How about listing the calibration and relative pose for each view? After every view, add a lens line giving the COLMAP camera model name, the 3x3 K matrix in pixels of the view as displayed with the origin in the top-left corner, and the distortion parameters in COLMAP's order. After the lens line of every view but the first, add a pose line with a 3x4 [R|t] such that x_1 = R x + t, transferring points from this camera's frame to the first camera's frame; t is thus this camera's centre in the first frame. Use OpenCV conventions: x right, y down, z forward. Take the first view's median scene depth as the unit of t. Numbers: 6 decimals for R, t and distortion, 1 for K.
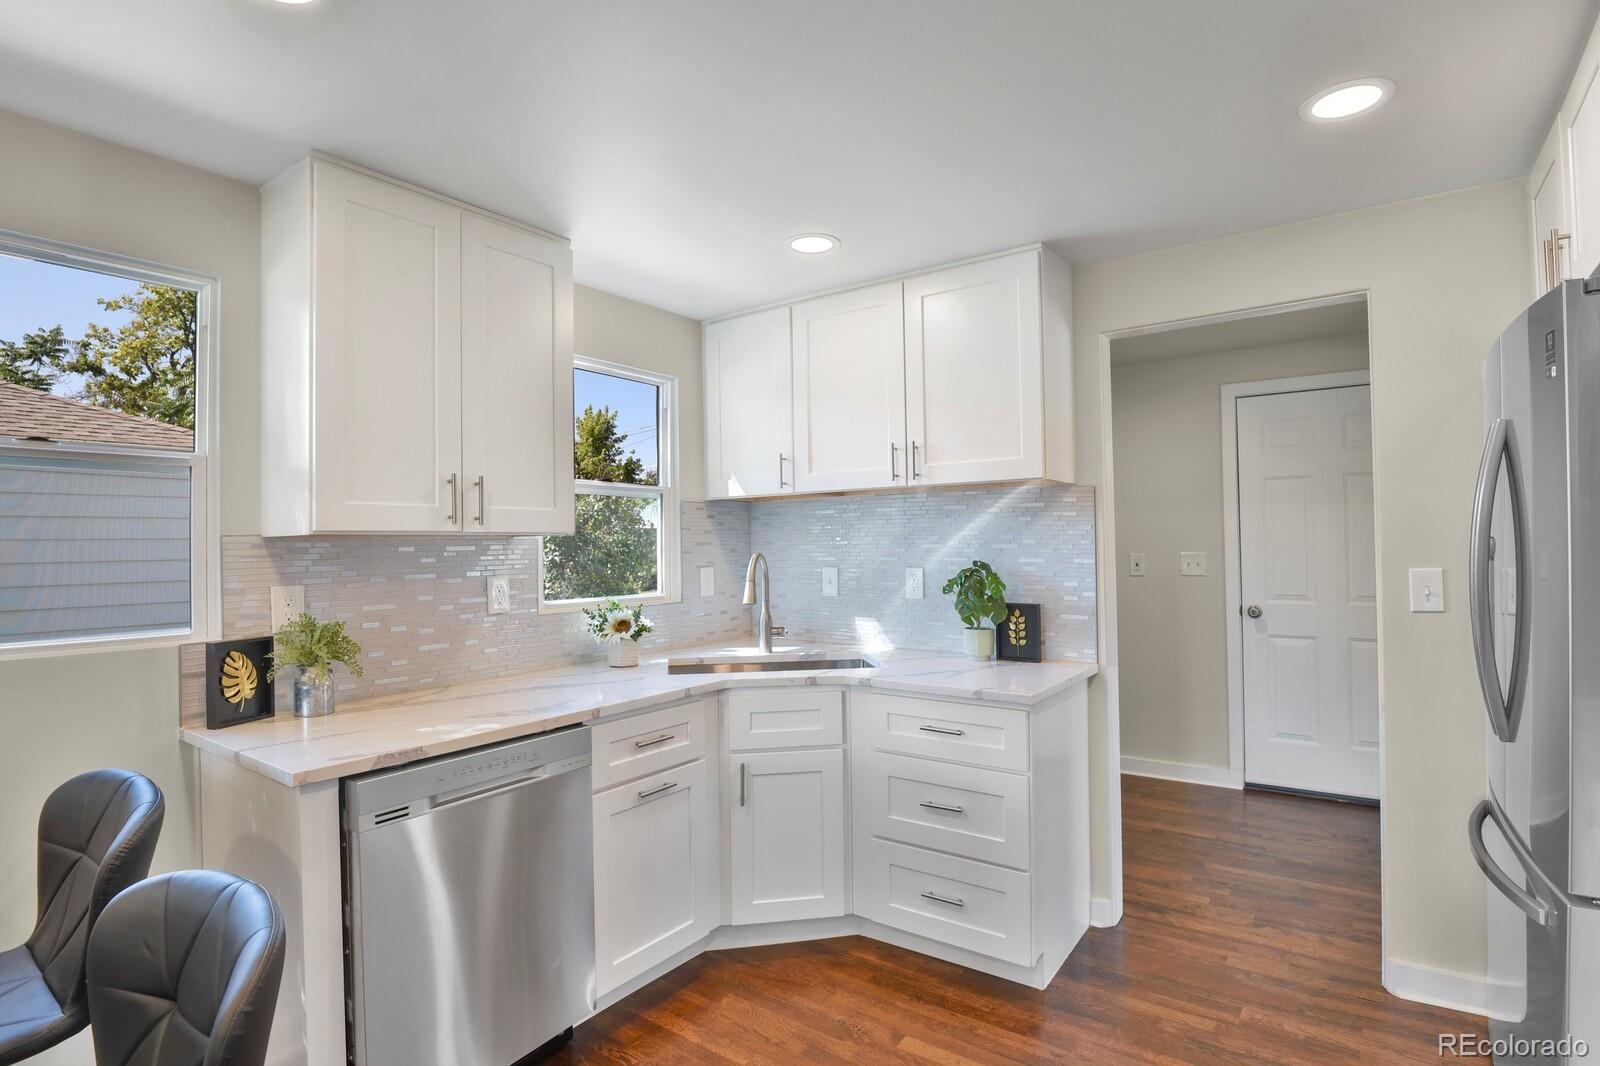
lens RADIAL K [[806.0, 0, 813.7], [0, 806.0, 529.0], [0, 0, 1]] dist [-0.023284, -0.002749]
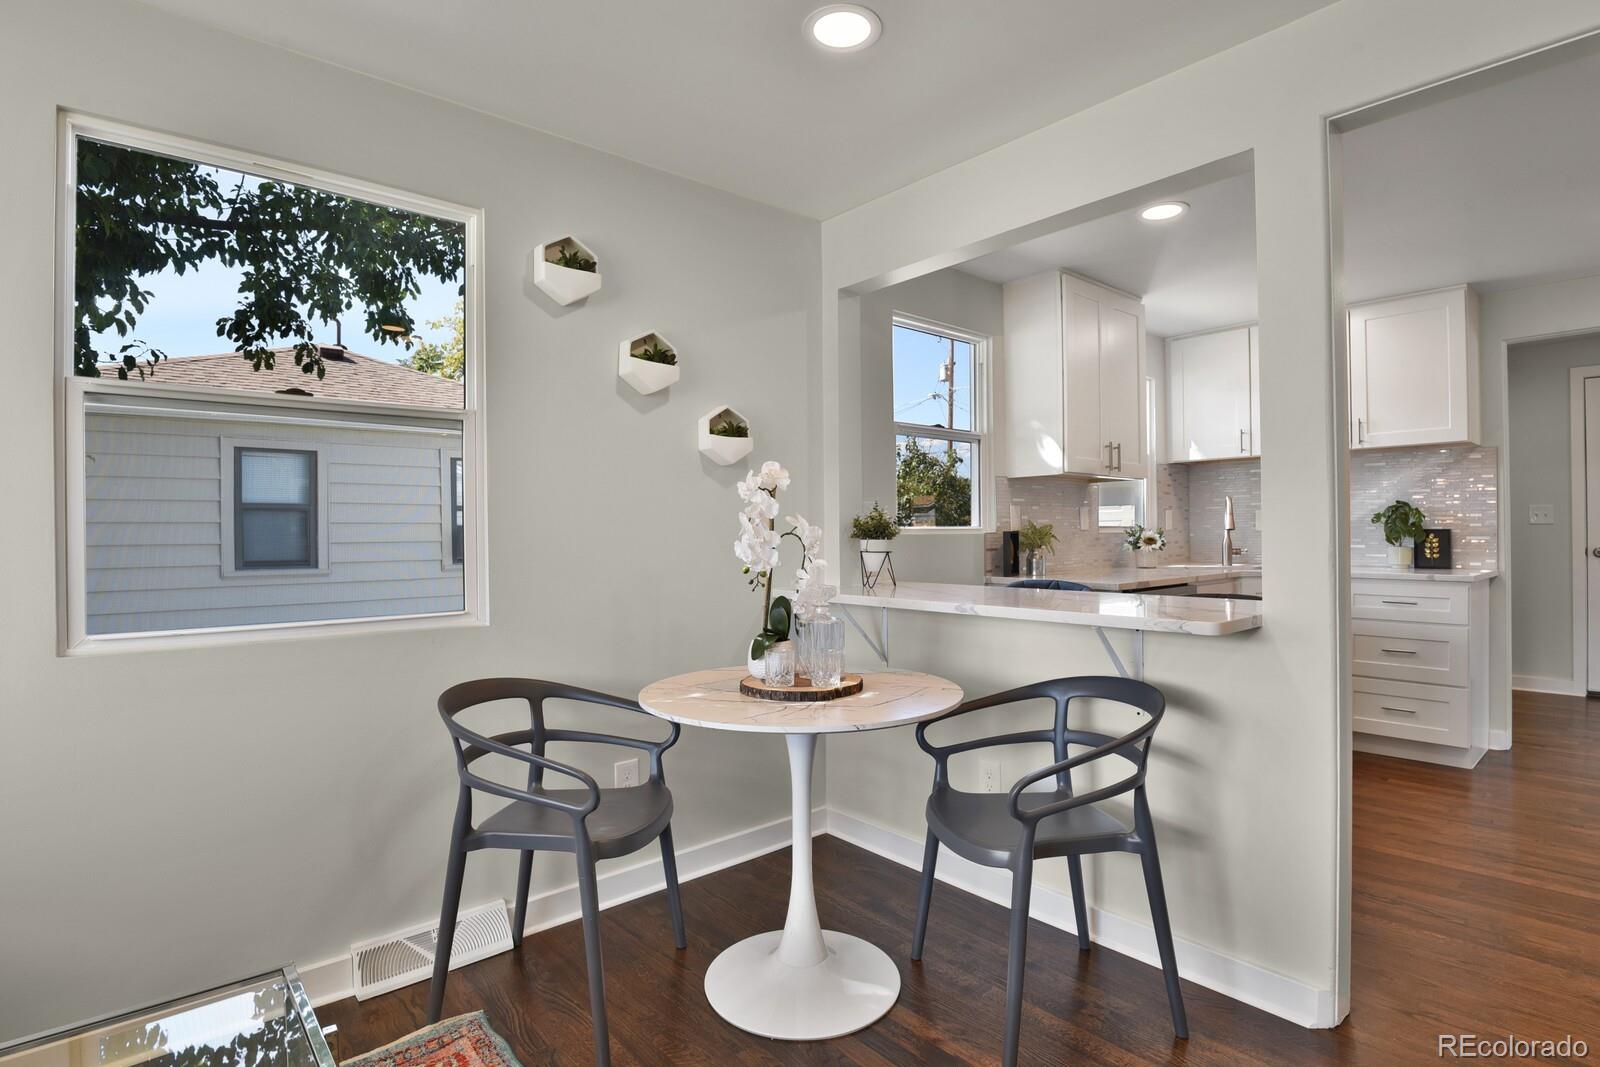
lens RADIAL K [[806.0, 0, 813.2], [0, 806.0, 530.8], [0, 0, 1]] dist [-0.023284, -0.002749]
pose [[0.973863, 0.006117, -0.227054, -0.517285], [-0.001550, 0.999793, 0.020287, 0.069314], [0.227131, -0.019405, 0.973671, -0.658811]]
